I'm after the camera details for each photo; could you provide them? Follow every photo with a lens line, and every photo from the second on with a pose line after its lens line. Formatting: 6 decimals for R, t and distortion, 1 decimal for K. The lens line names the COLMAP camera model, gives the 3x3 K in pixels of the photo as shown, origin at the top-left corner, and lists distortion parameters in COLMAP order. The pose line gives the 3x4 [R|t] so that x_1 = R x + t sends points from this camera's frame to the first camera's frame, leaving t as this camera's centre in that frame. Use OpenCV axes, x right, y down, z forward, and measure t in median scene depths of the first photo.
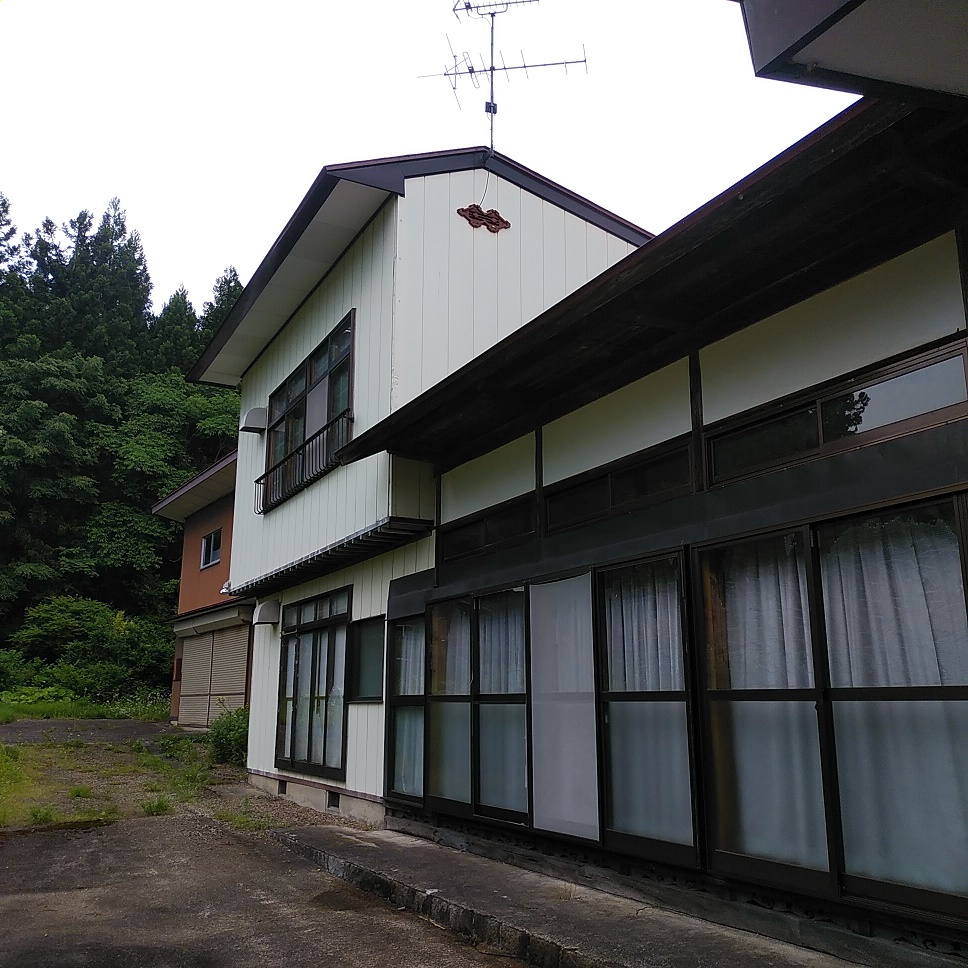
lens RADIAL K [[903.8, 0, 490.9], [0, 903.8, 489.4], [0, 0, 1]] dist [-0.029552, 0.000000]
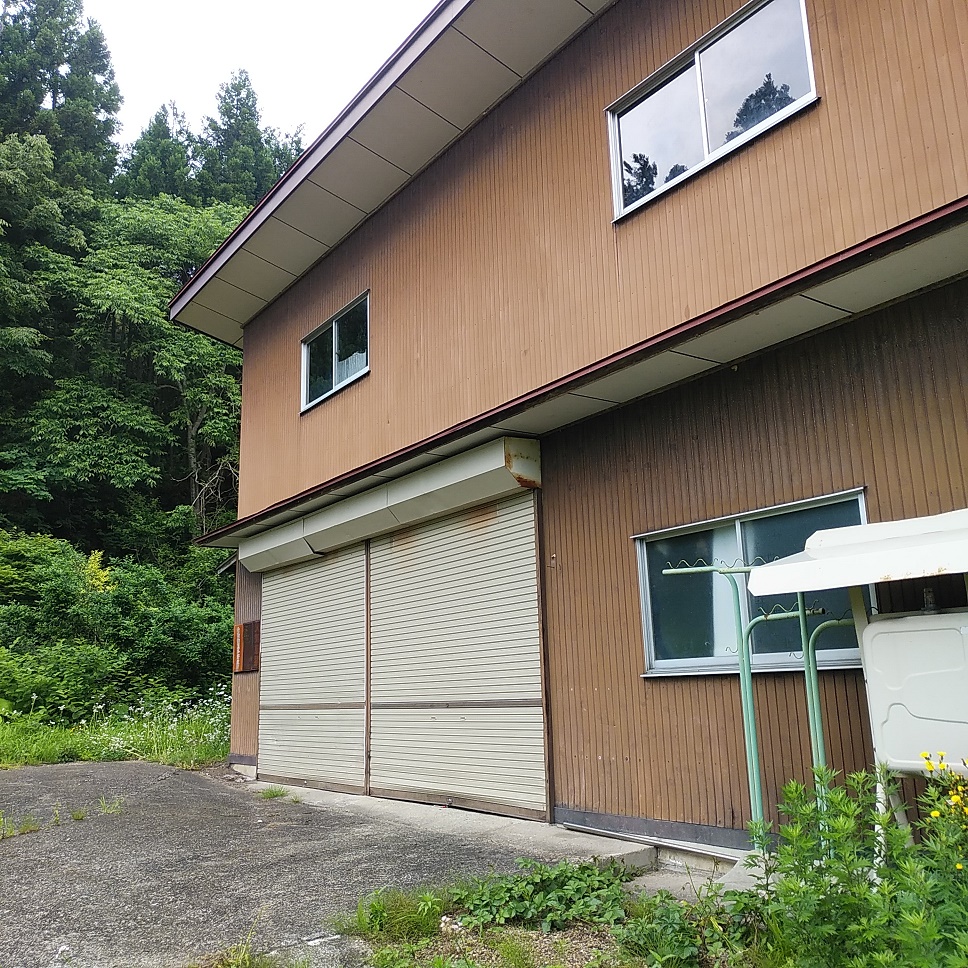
lens RADIAL K [[903.8, 0, 474.2], [0, 903.8, 479.0], [0, 0, 1]] dist [-0.029552, 0.000000]
pose [[0.999081, -0.019007, 0.038410, -0.228750], [0.019015, 0.999819, 0.000159, 0.108753], [-0.038406, 0.000572, 0.999262, 0.503259]]
